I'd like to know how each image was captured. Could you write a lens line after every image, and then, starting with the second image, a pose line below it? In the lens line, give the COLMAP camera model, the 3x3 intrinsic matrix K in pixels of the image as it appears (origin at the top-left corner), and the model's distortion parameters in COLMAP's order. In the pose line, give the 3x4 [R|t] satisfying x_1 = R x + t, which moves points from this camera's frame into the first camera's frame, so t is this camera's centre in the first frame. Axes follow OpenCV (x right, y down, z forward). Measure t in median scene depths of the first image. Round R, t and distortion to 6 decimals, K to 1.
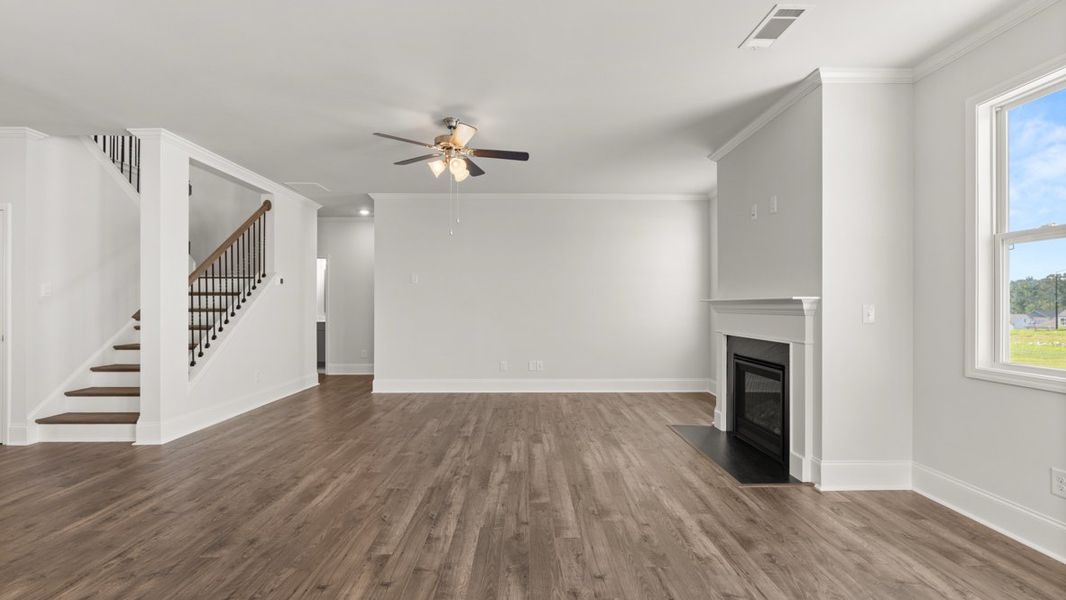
lens RADIAL K [[469.0, 0, 536.3], [0, 469.0, 303.9], [0, 0, 1]] dist [-0.000045, 0.000503]
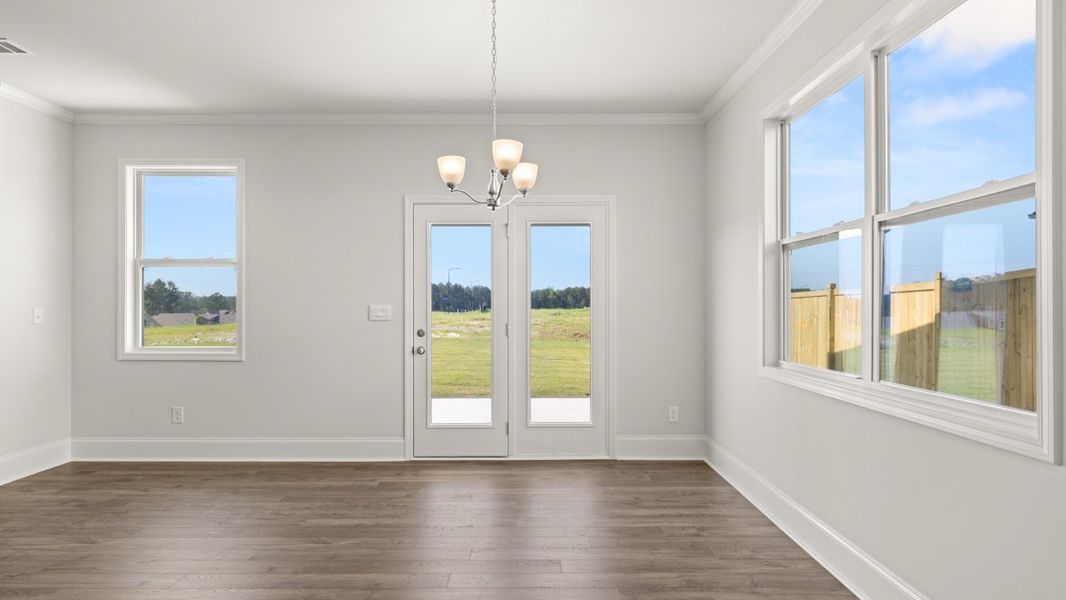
lens RADIAL K [[561.8, 0, 532.8], [0, 561.8, 305.1], [0, 0, 1]] dist [-0.014371, -0.001096]
pose [[0.025767, 0.002819, 0.999664, -0.743497], [-0.001899, 0.999994, -0.002771, -0.004109], [-0.999666, -0.001827, 0.025773, -0.278063]]
